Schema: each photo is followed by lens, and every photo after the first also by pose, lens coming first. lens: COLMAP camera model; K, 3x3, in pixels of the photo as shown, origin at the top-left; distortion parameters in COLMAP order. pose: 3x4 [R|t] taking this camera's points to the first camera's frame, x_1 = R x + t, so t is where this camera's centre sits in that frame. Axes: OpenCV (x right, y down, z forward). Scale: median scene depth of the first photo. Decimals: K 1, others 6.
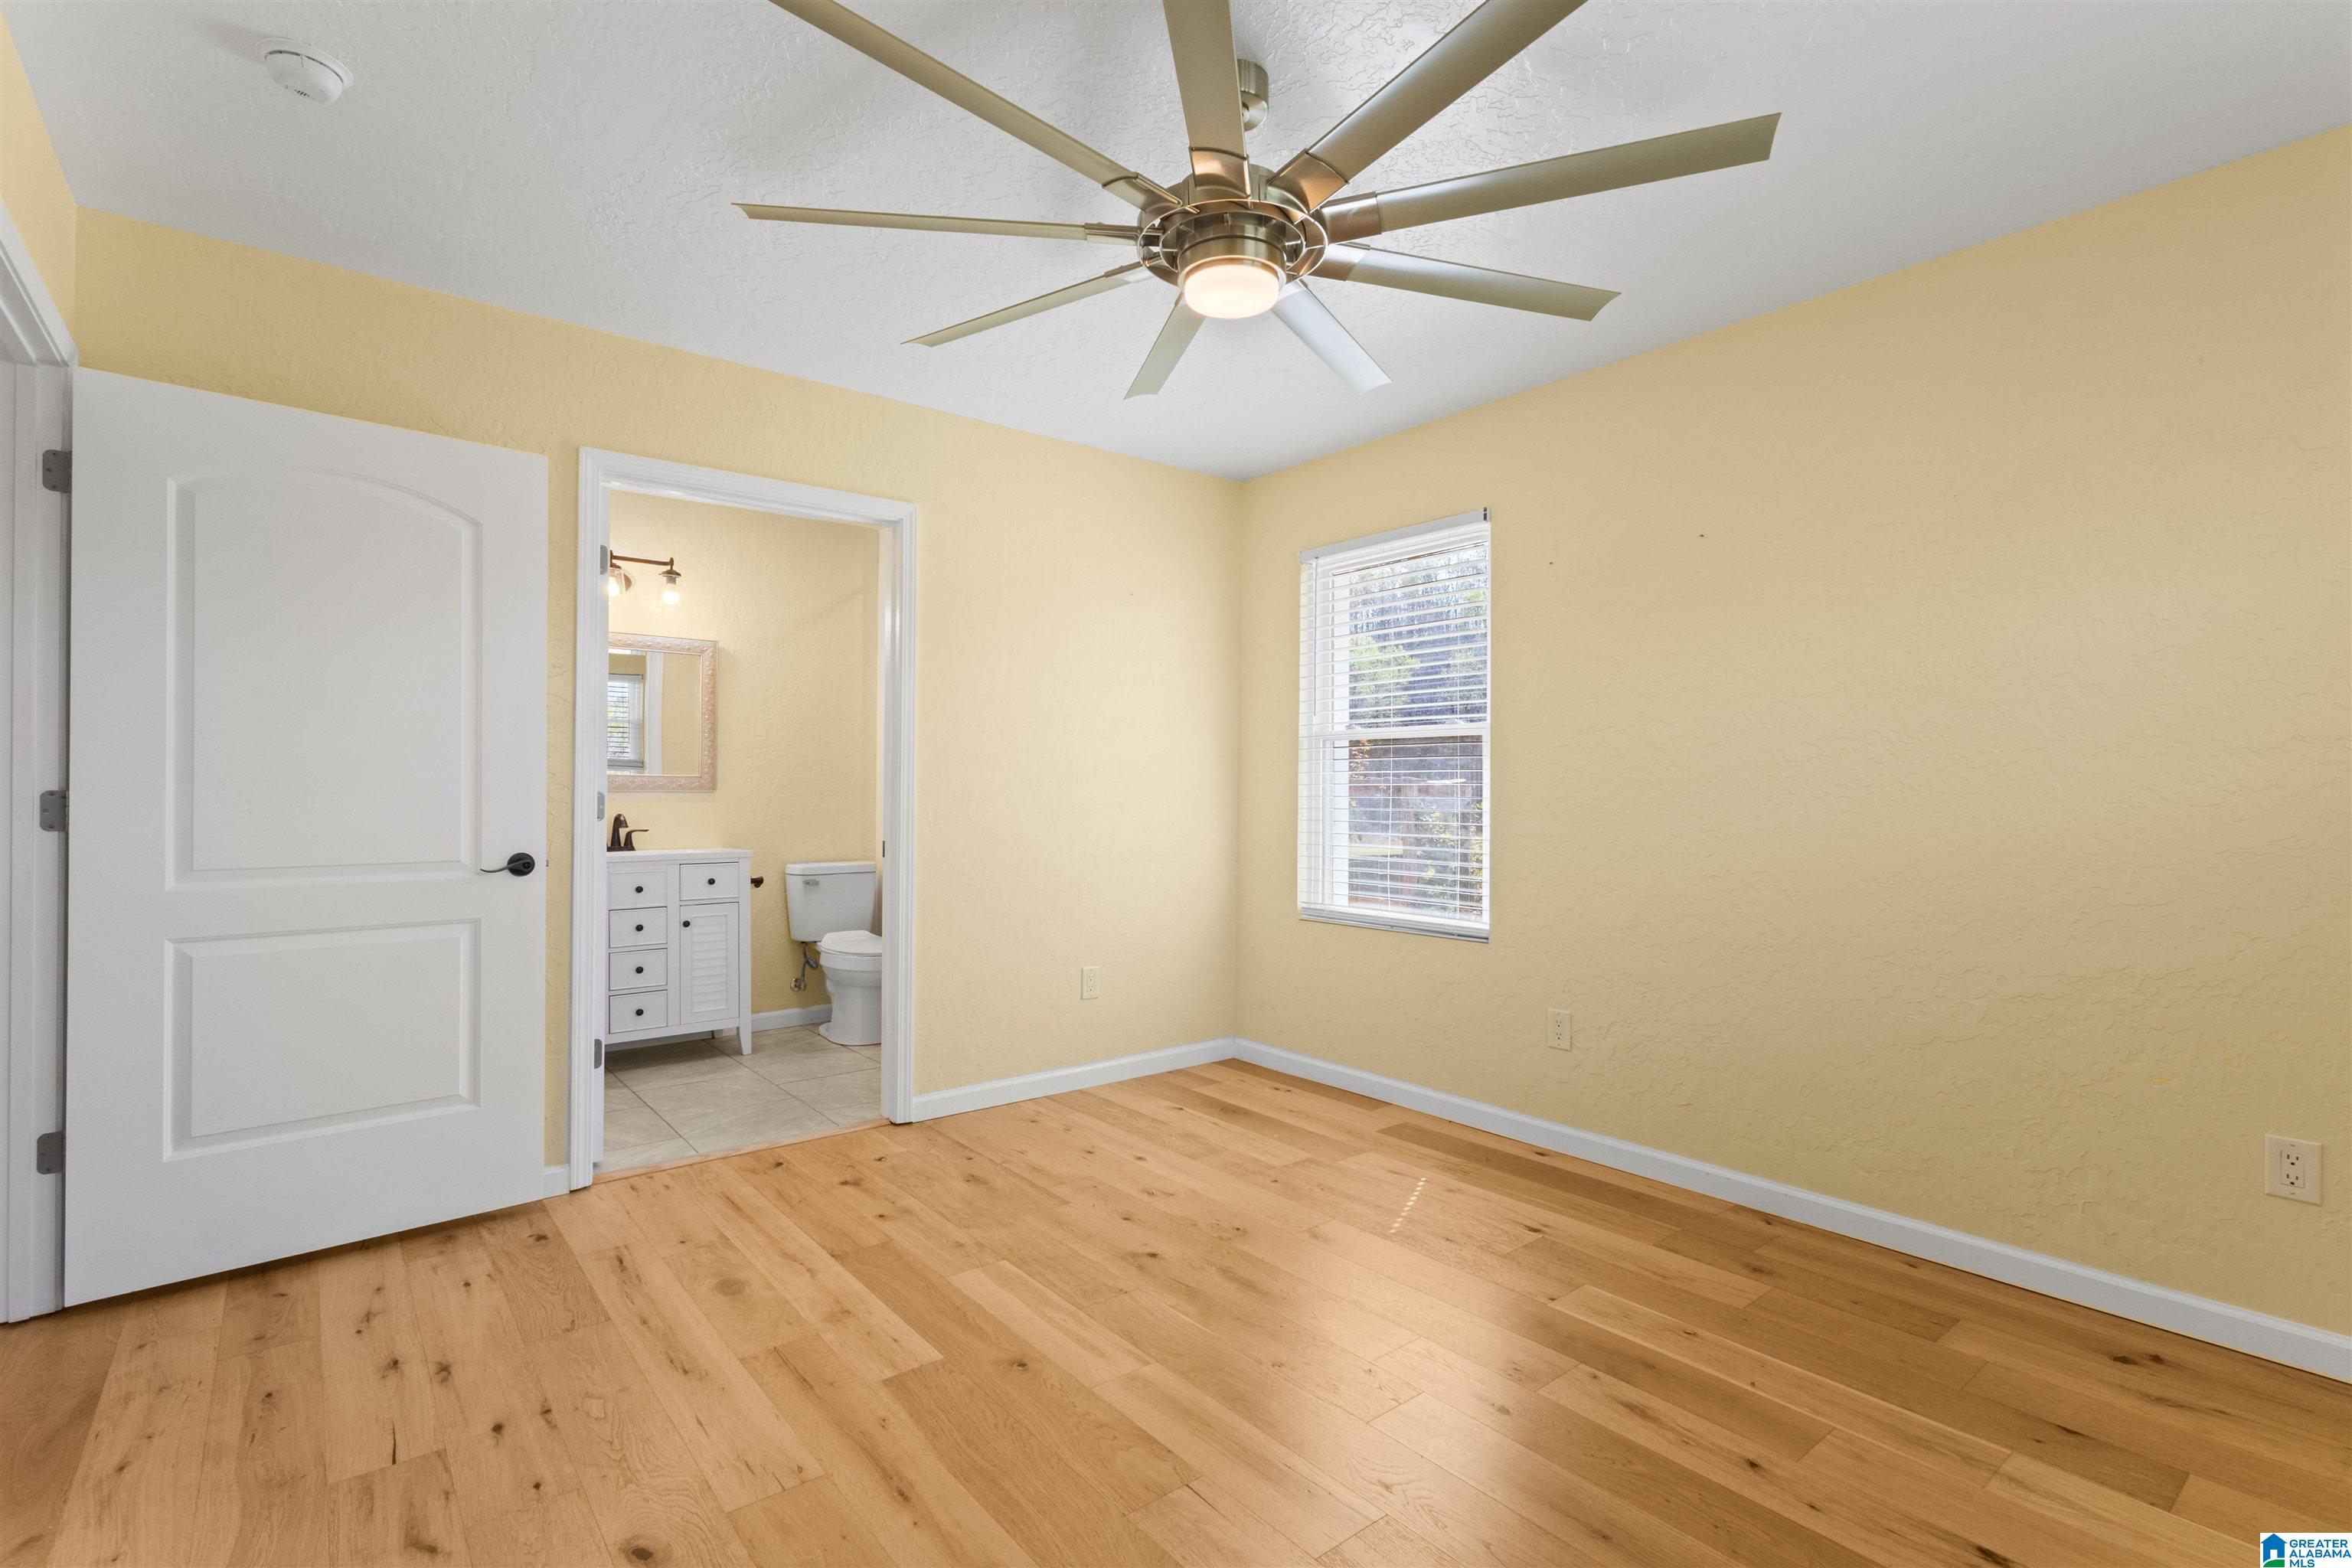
lens RADIAL K [[1087.8, 0, 1168.3], [0, 1087.8, 791.0], [0, 0, 1]] dist [-0.004897, 0.005687]
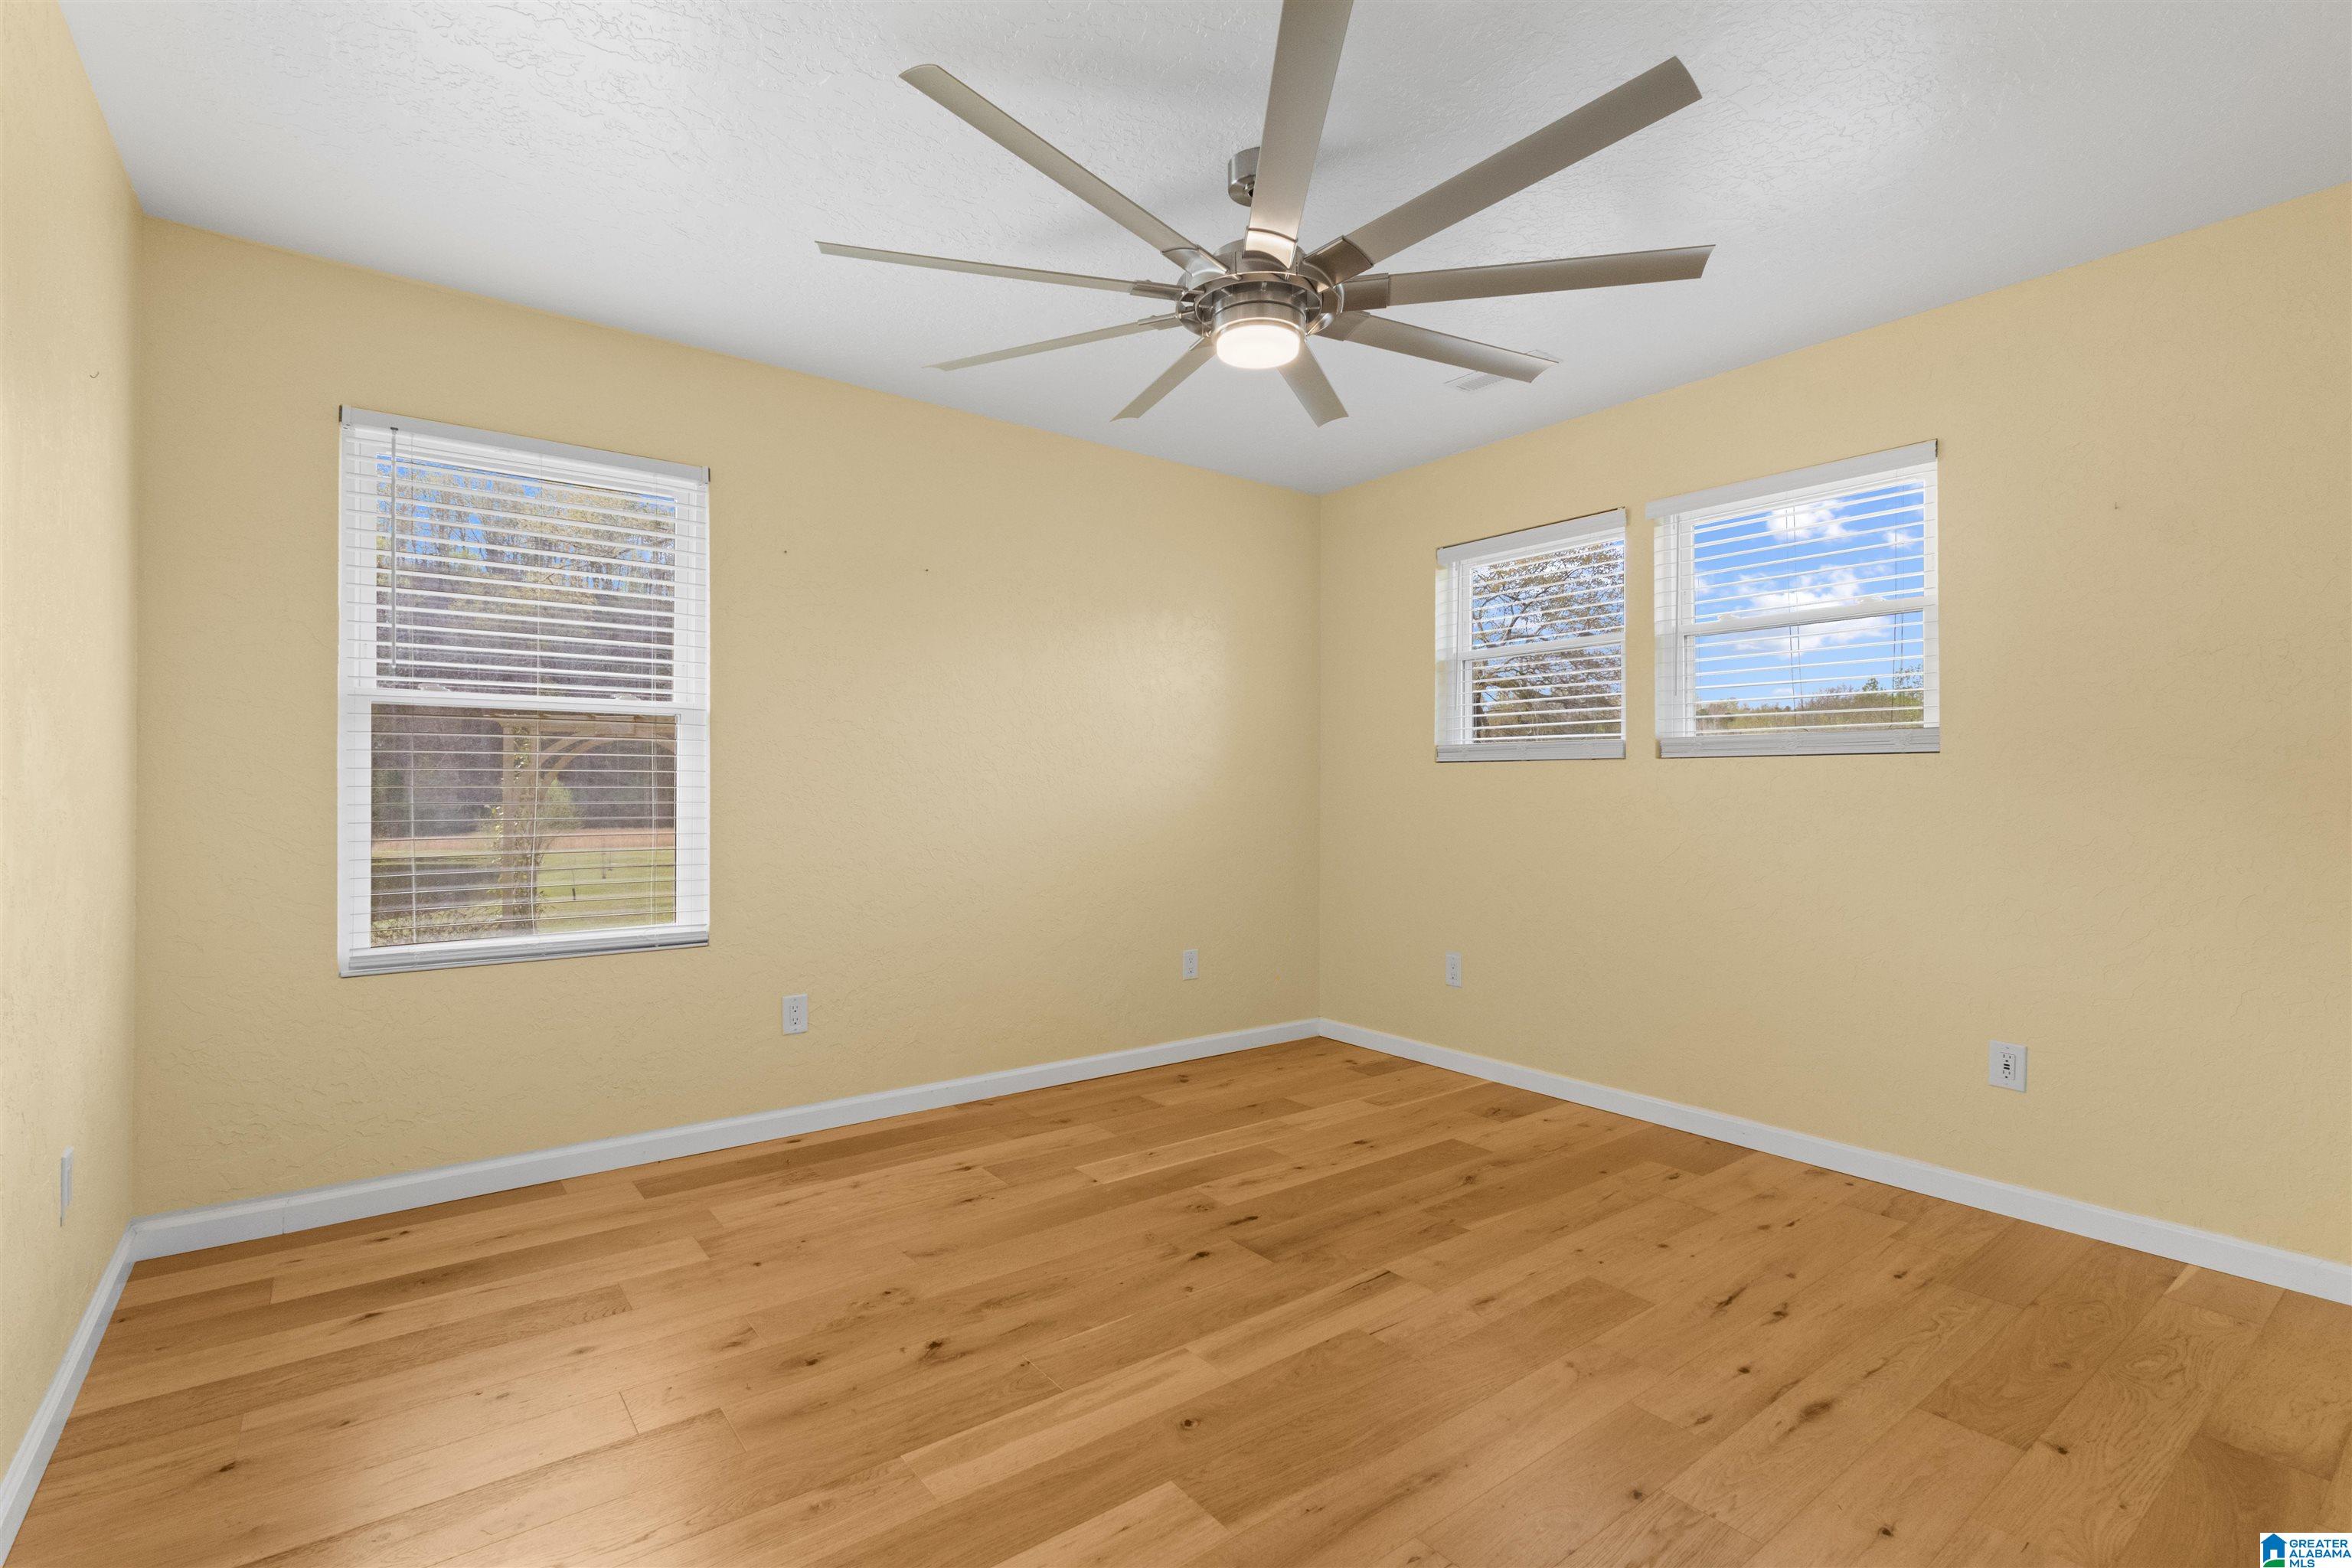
lens RADIAL K [[1087.8, 0, 1168.3], [0, 1087.8, 791.0], [0, 0, 1]] dist [-0.004897, 0.005687]
pose [[0.024582, -0.008921, 0.999658, -0.795680], [-0.002043, 0.999958, 0.008973, 0.001327], [-0.999696, -0.002263, 0.024563, 0.775455]]
